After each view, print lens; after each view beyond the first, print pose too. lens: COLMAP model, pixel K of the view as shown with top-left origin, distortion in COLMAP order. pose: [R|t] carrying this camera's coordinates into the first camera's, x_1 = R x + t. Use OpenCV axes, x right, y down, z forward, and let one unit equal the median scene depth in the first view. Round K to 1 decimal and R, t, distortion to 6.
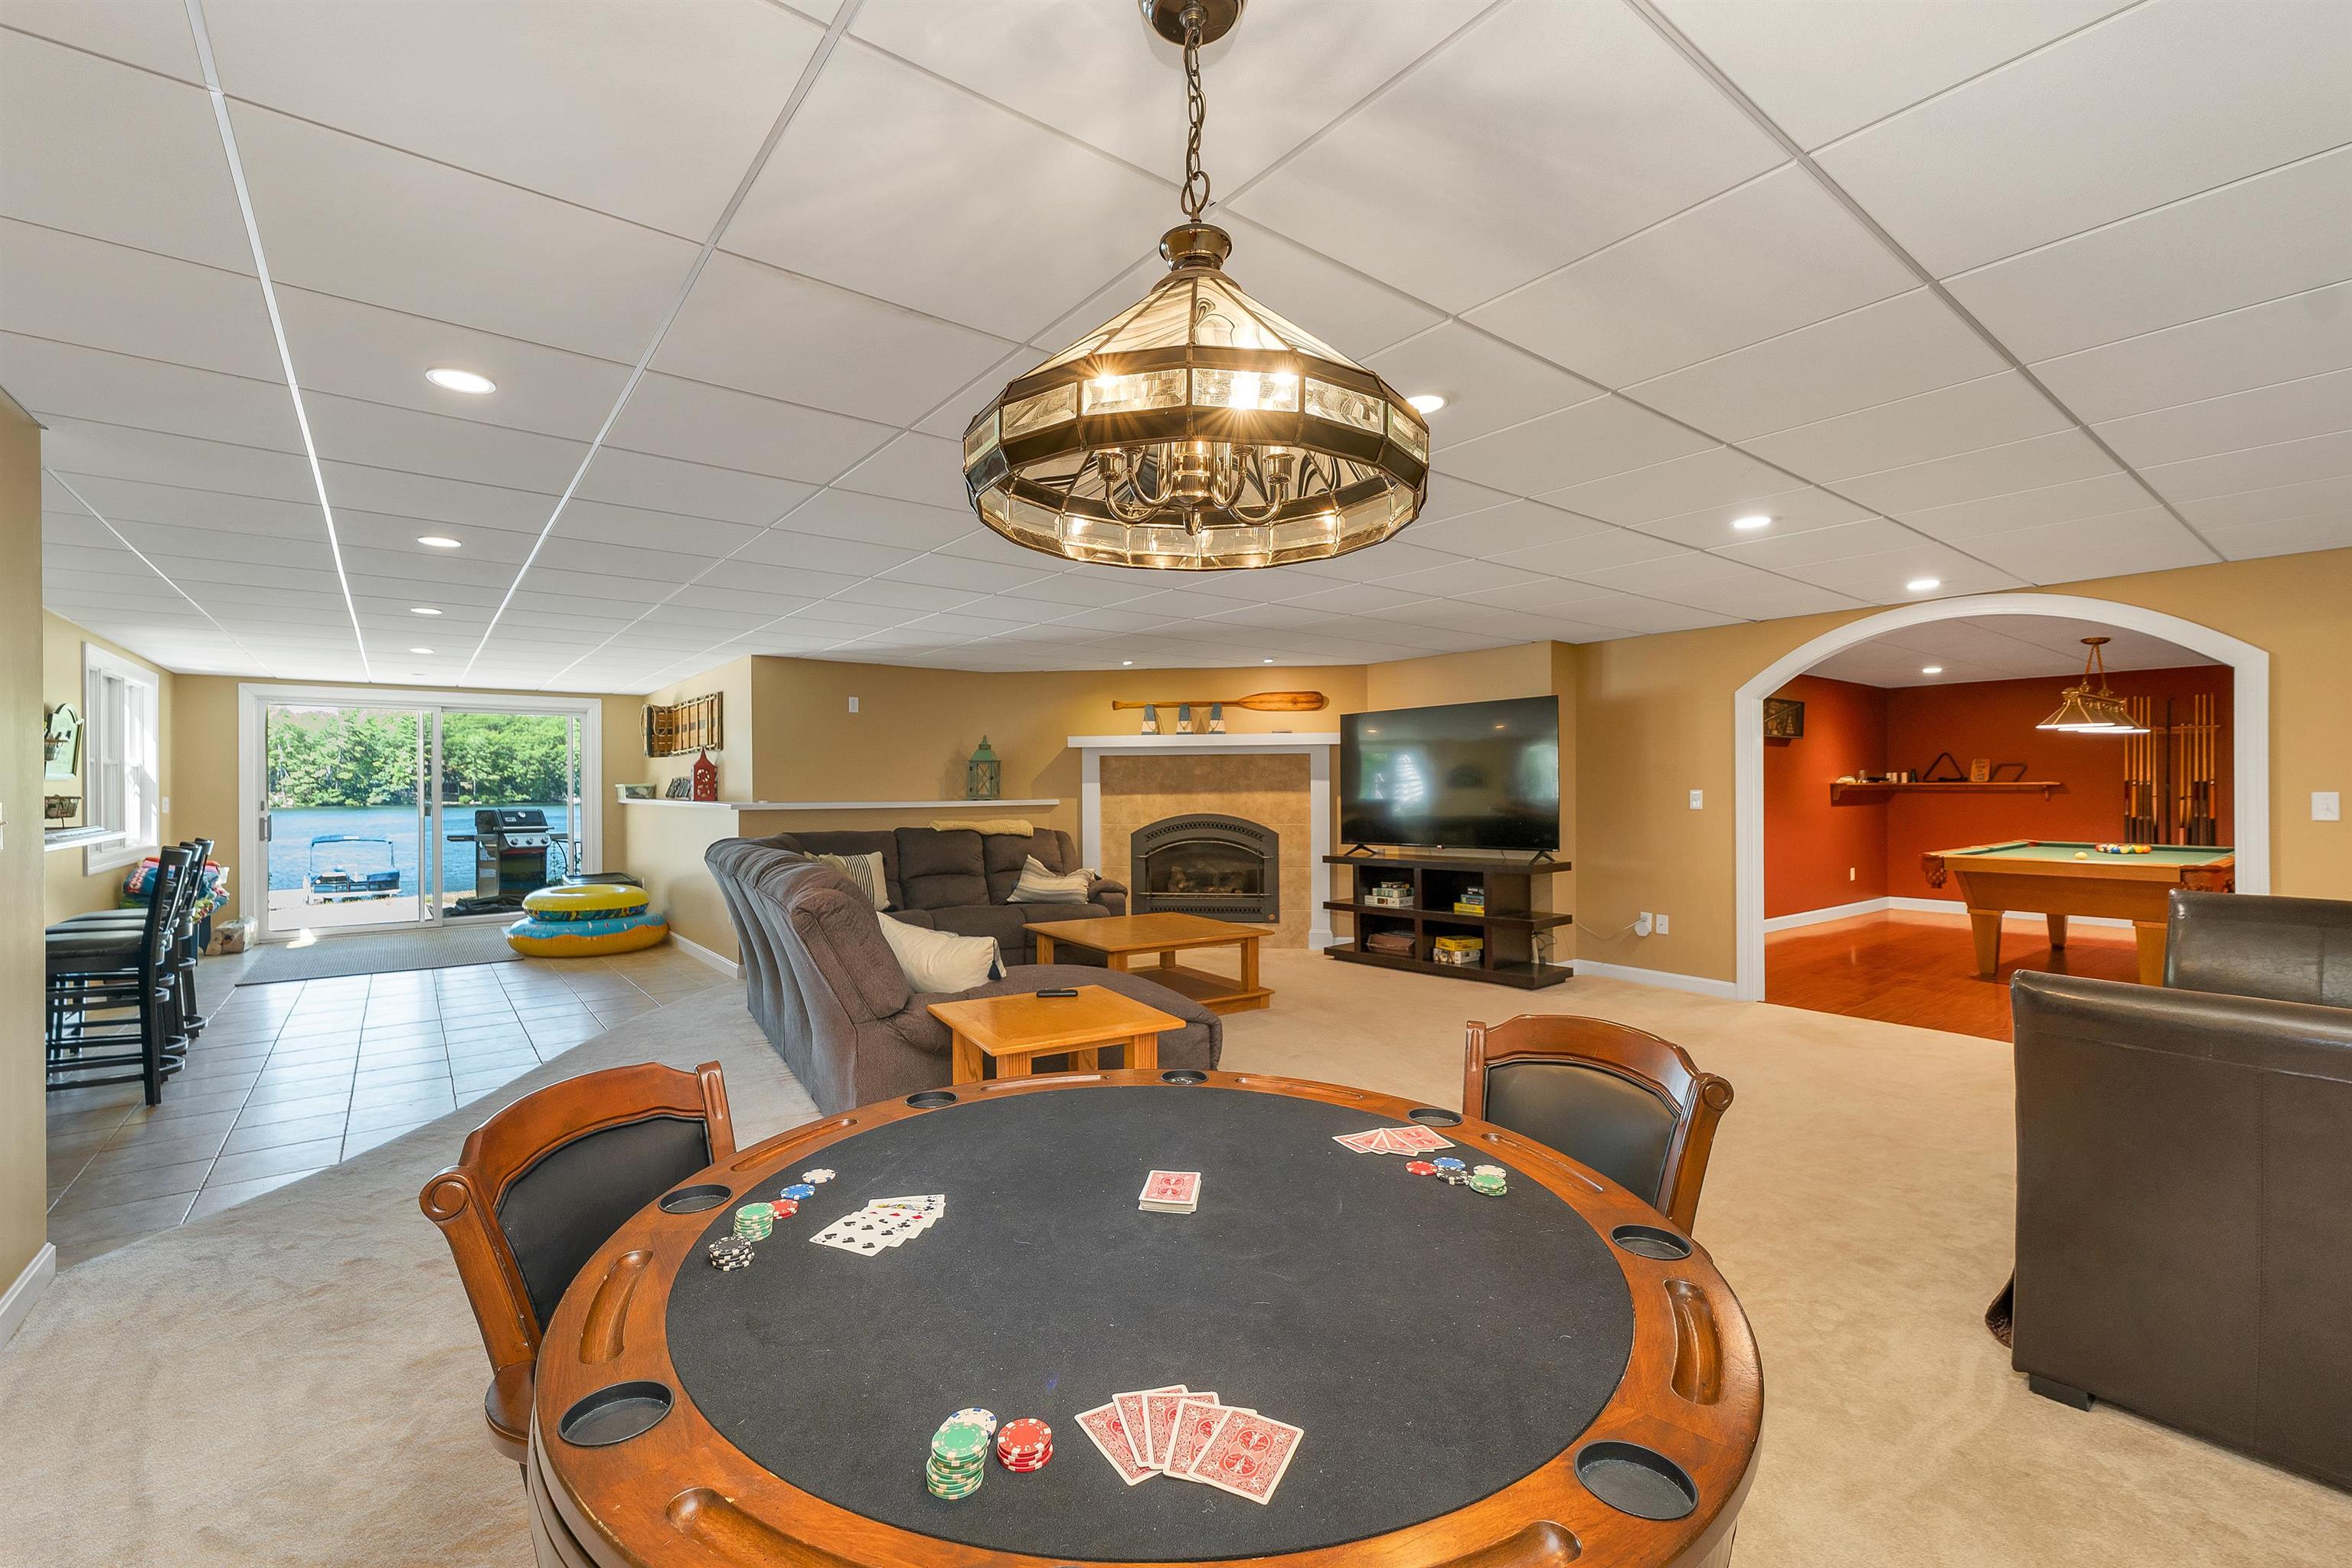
lens RADIAL K [[989.3, 0, 1167.6], [0, 989.3, 795.9], [0, 0, 1]] dist [0.017981, -0.000153]
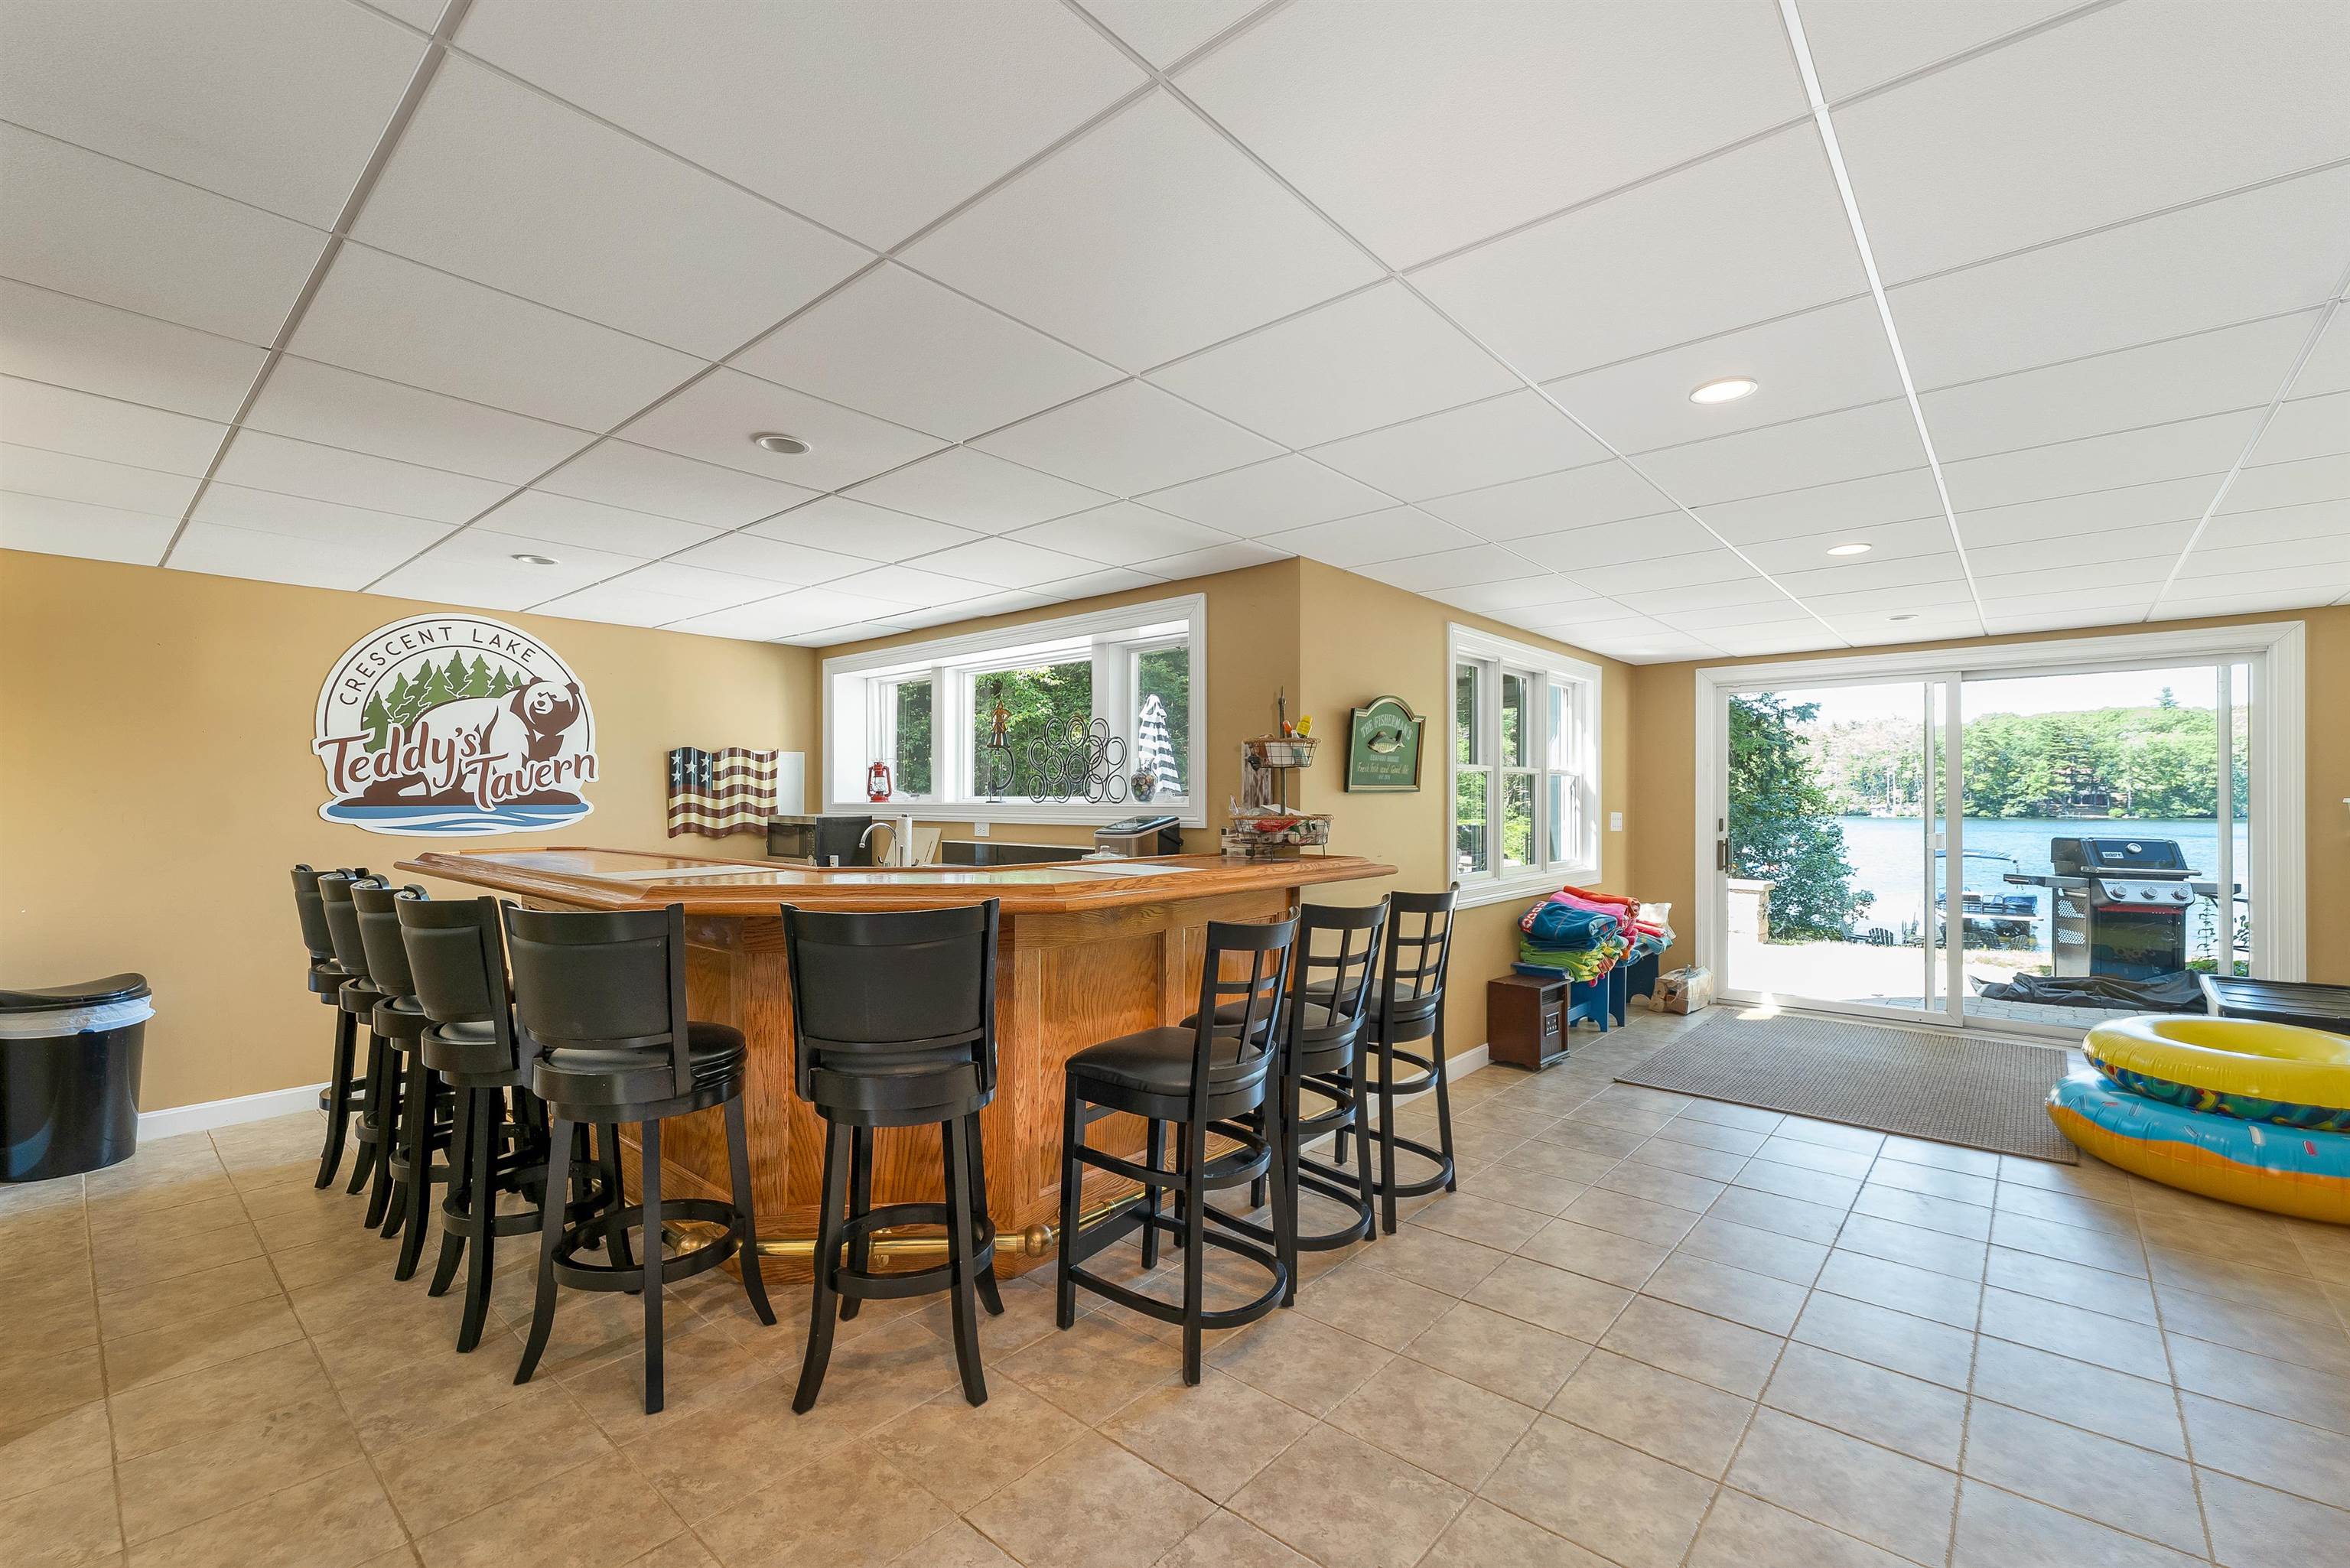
lens RADIAL K [[988.4, 0, 1168.8], [0, 988.4, 789.9], [0, 0, 1]] dist [0.017981, -0.000153]
pose [[0.196825, -0.002700, -0.980435, -0.165249], [-0.013859, 0.999889, -0.005536, -0.005205], [0.980341, 0.014677, 0.196765, 0.304378]]
